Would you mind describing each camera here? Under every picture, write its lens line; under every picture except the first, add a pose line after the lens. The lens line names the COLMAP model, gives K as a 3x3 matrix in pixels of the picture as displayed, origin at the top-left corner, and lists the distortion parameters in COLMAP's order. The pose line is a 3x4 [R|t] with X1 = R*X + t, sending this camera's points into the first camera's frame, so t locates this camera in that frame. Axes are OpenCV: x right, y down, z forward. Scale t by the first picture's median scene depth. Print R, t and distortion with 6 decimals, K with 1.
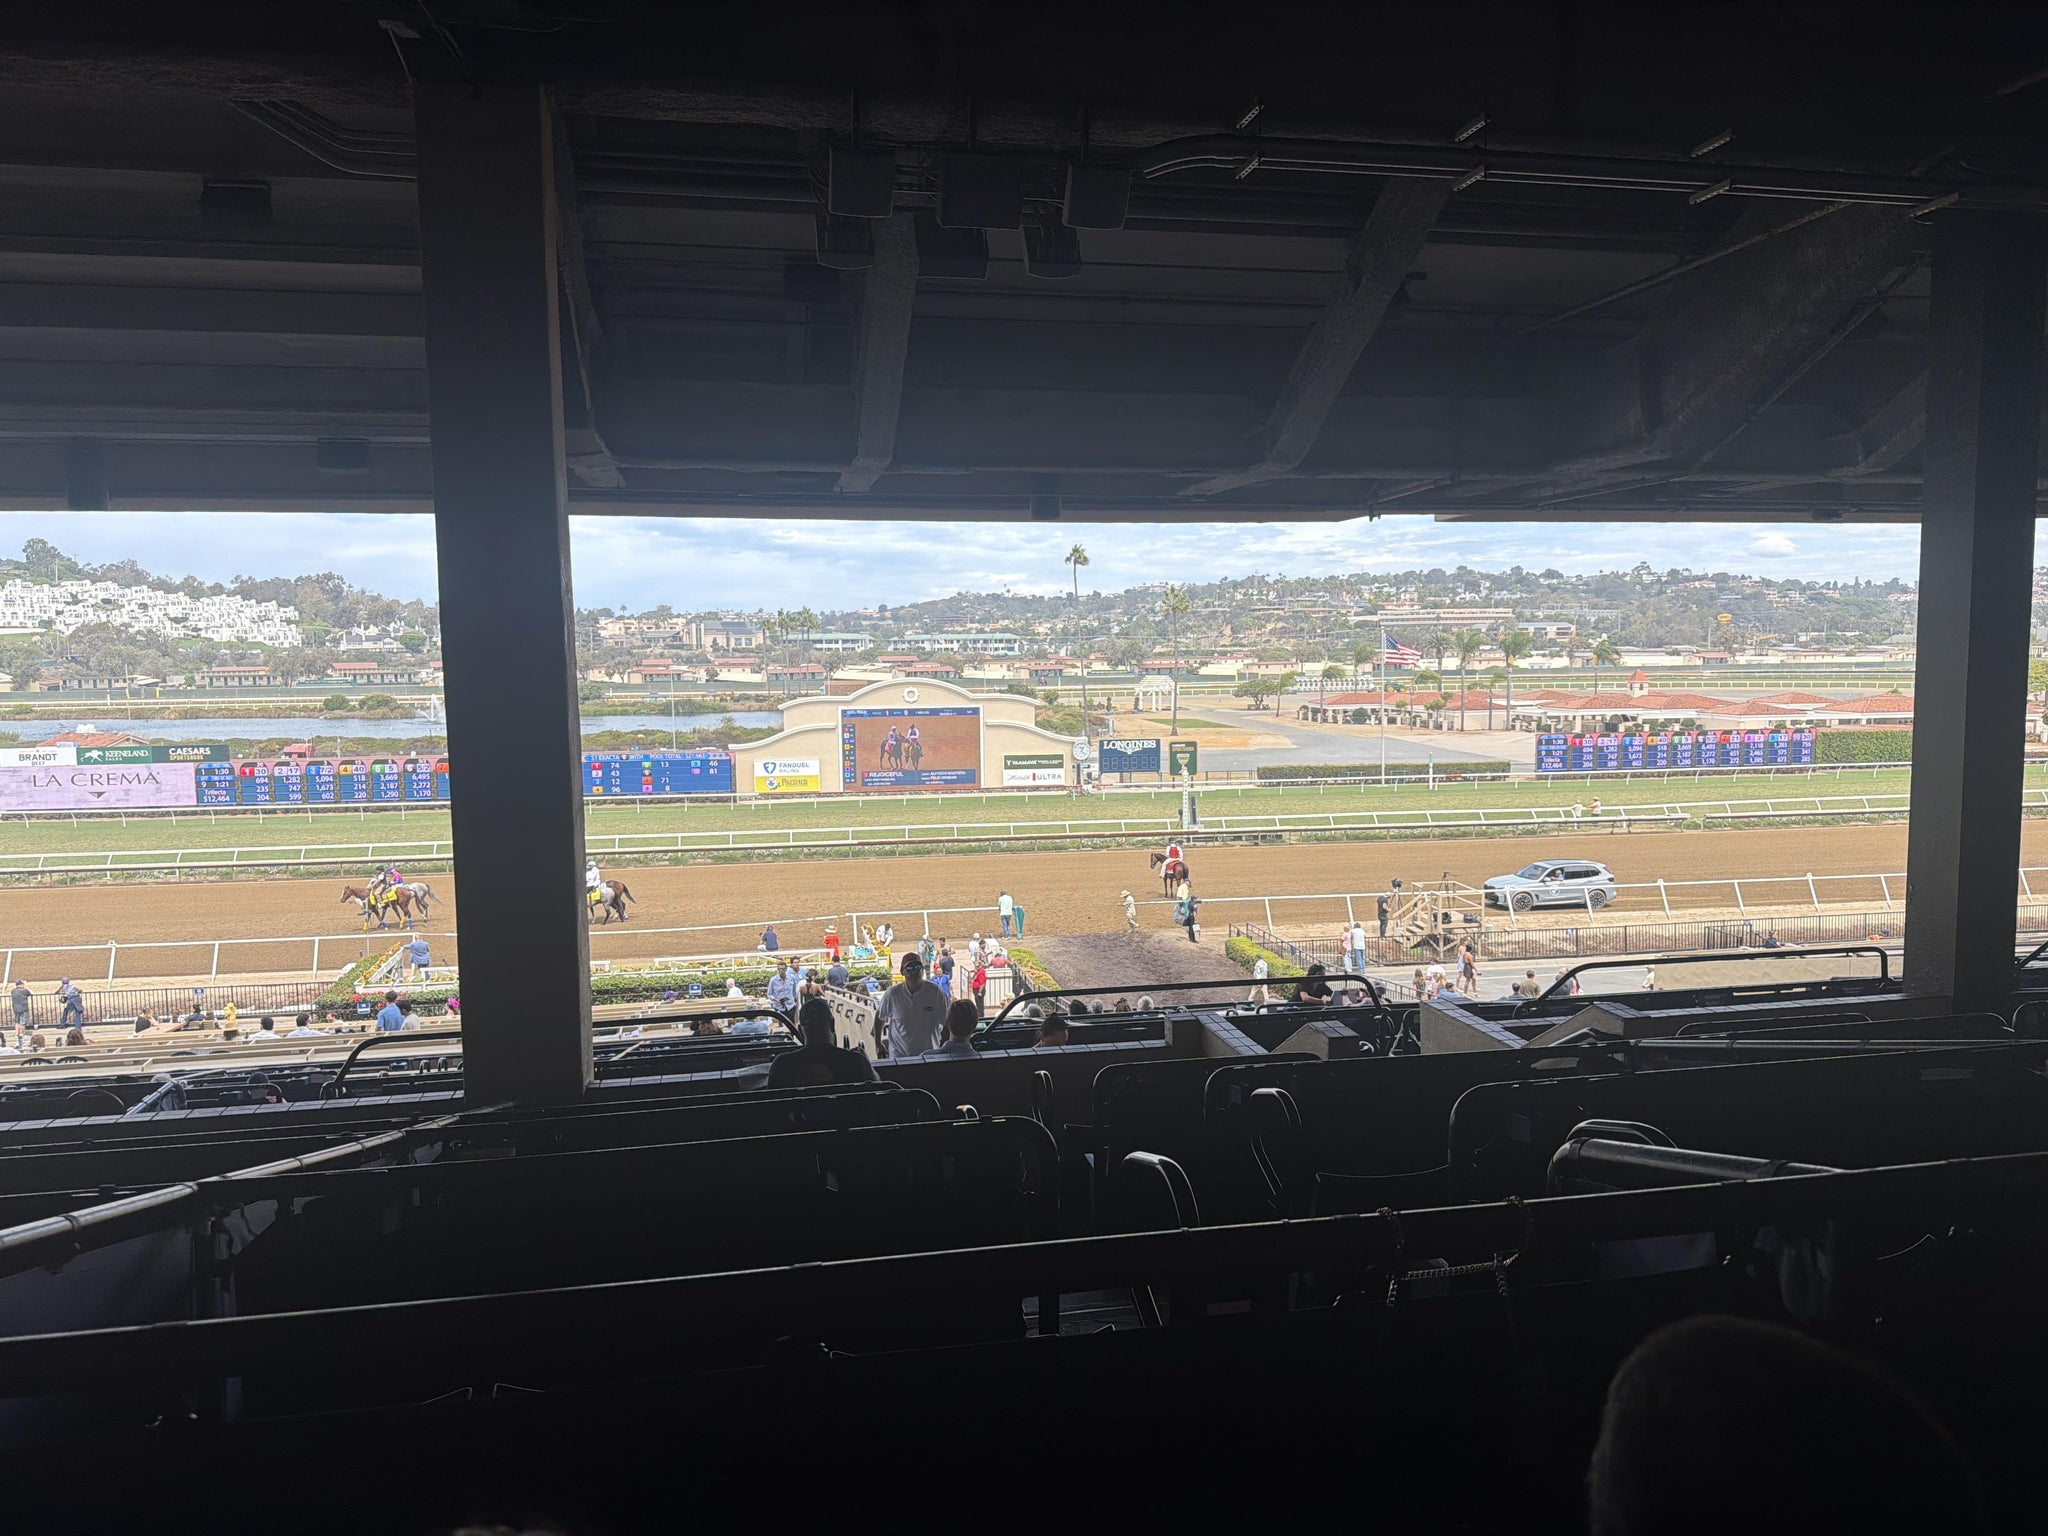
lens RADIAL K [[1406.9, 0, 1014.6], [0, 1406.9, 781.6], [0, 0, 1]] dist [0.102773, -0.149161]
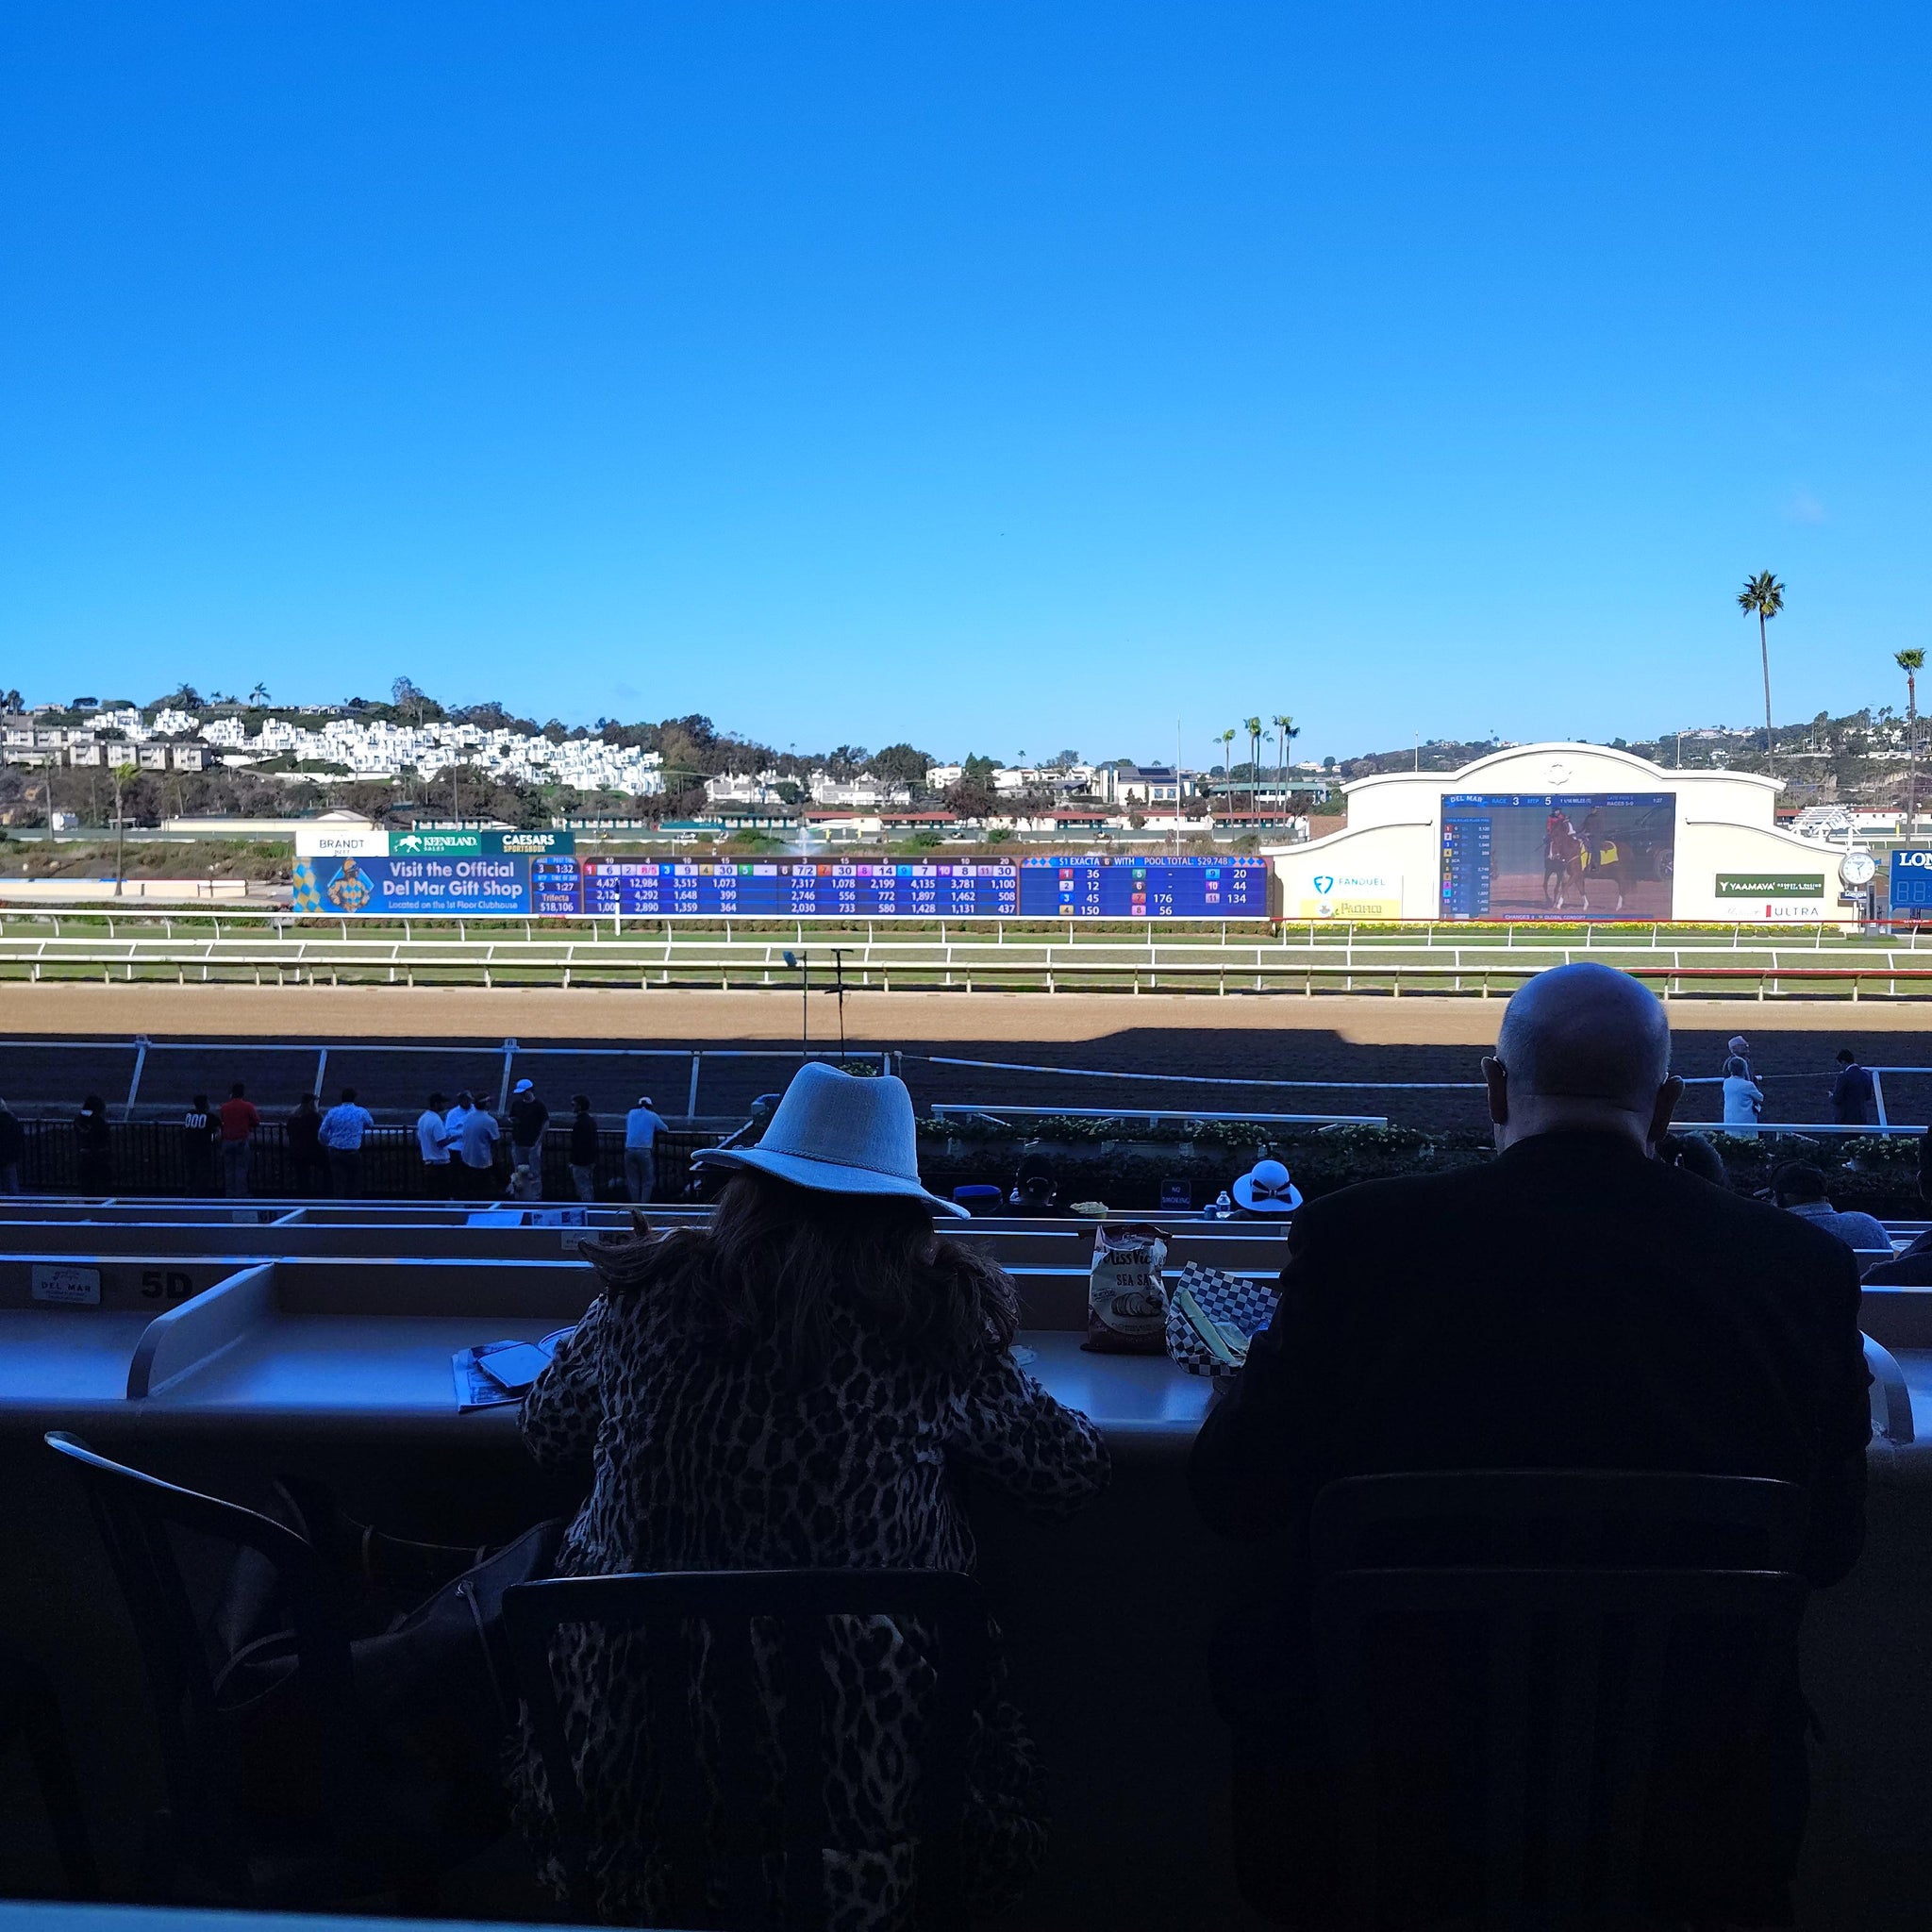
lens RADIAL K [[1752.8, 0, 984.1], [0, 1752.8, 981.7], [0, 0, 1]] dist [0.028637, 0.000000]
pose [[0.960633, 0.034250, -0.275701, -0.017617], [-0.034355, 0.999400, 0.004451, 0.006173], [0.275688, 0.005196, 0.961233, 0.034736]]
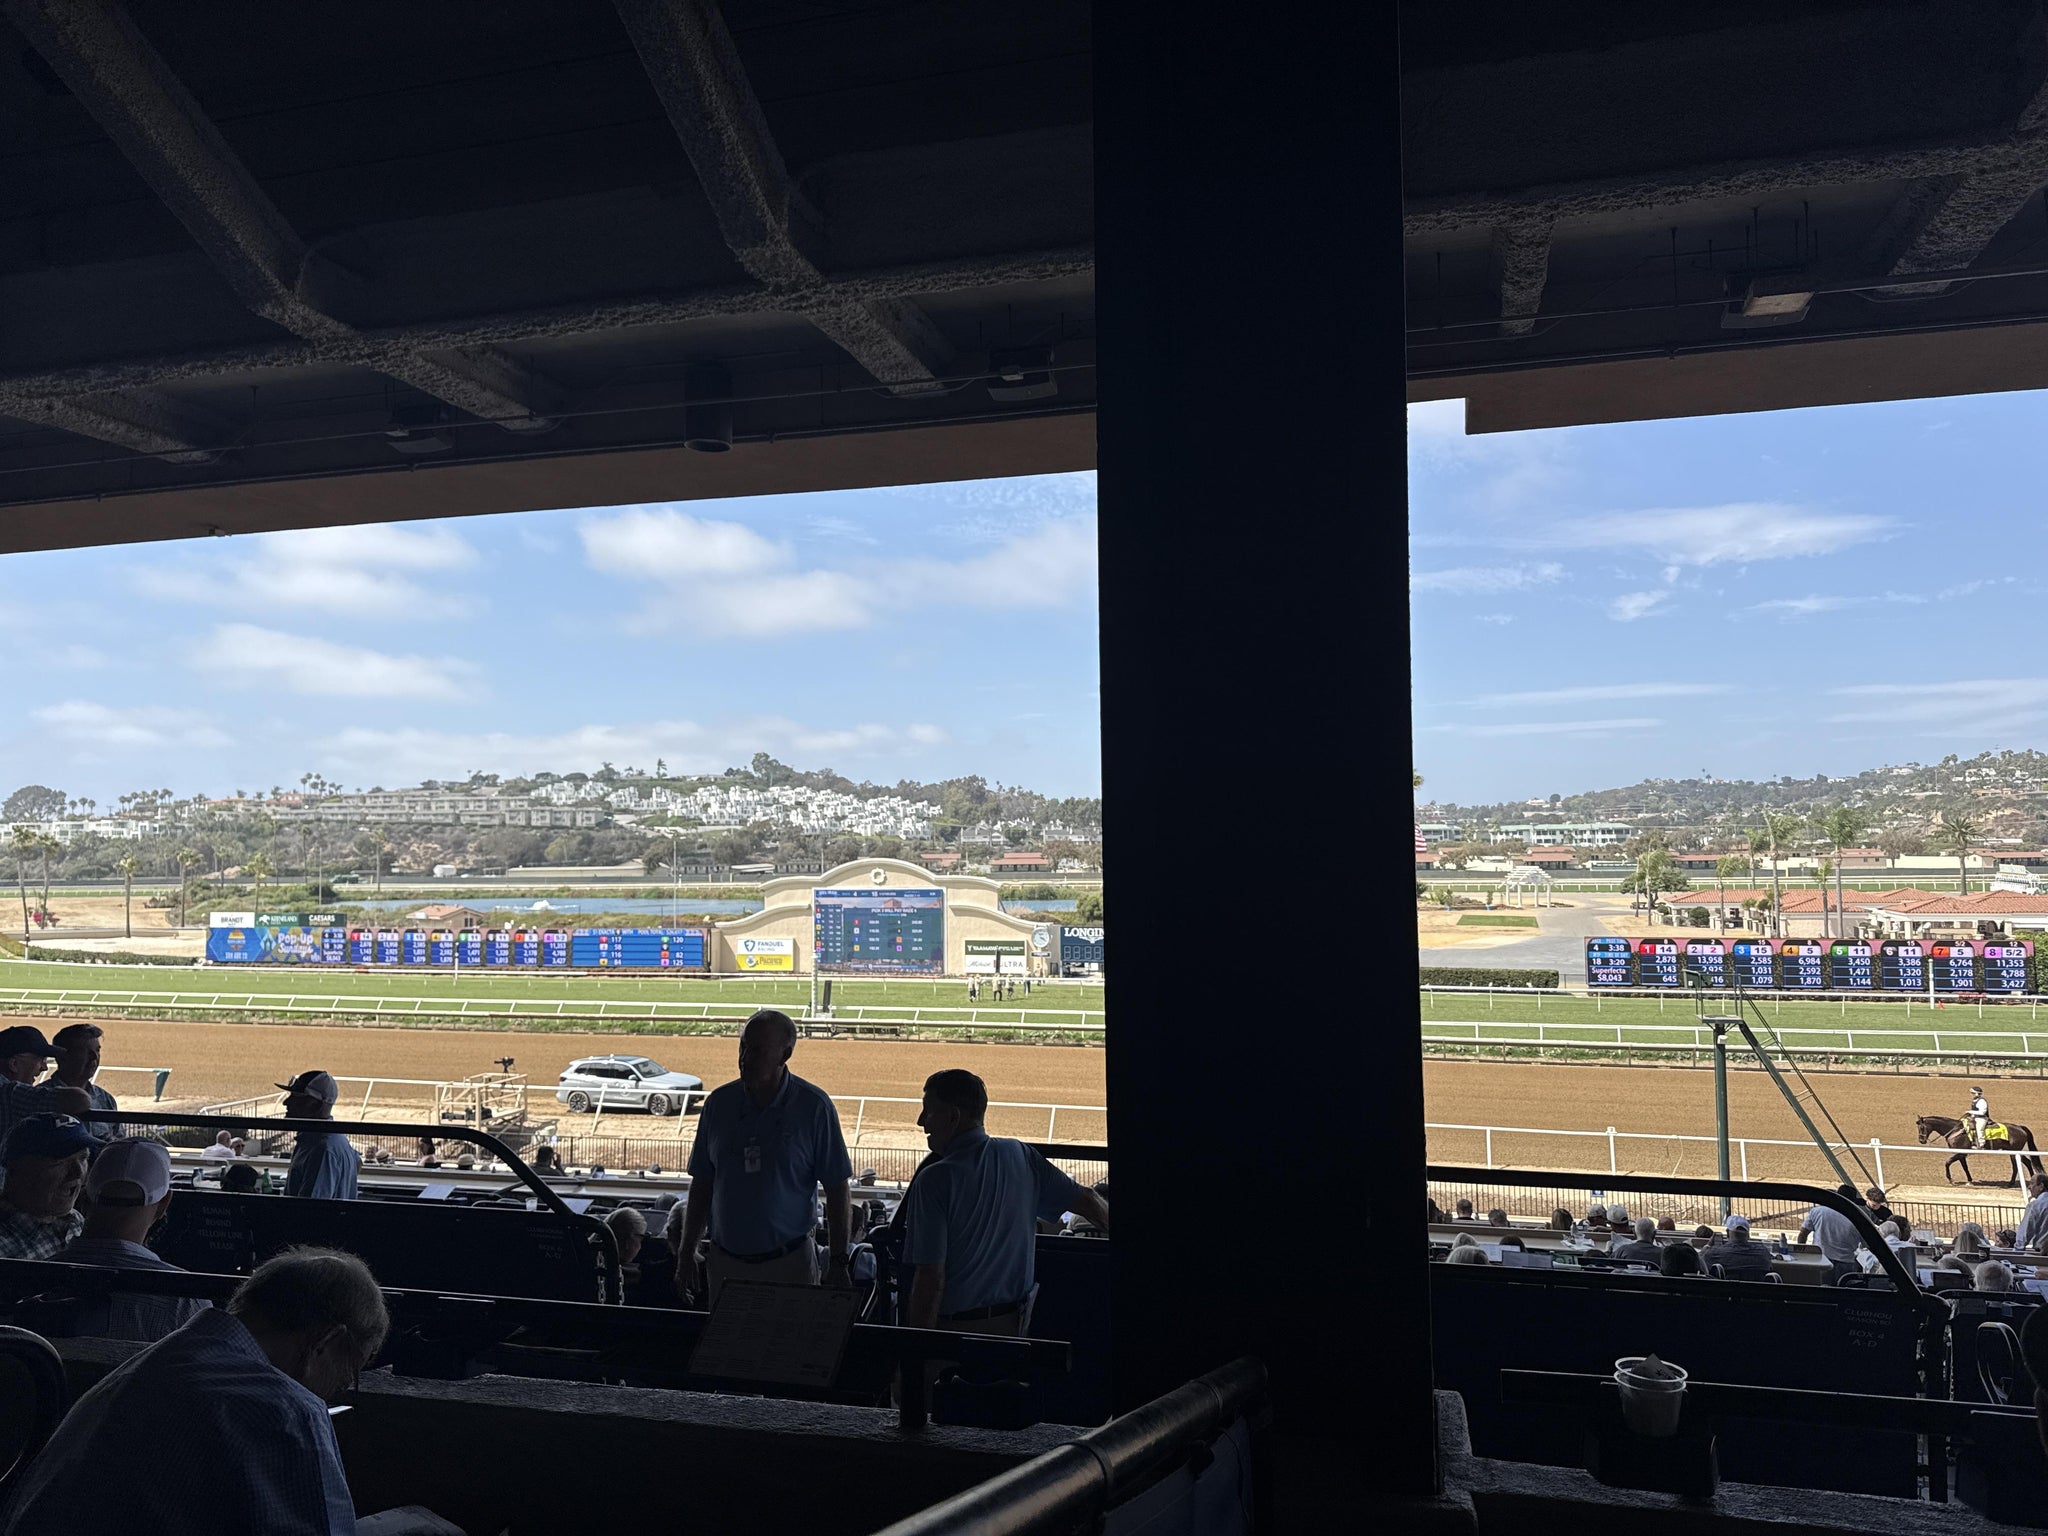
lens RADIAL K [[1428.6, 0, 1030.8], [0, 1428.6, 775.4], [0, 0, 1]] dist [0.061710, -0.022528]
pose [[0.894000, -0.021960, -0.447528, 0.083807], [-0.041020, 0.990592, -0.130553, -0.000844], [0.446185, 0.135072, 0.884689, 0.026083]]
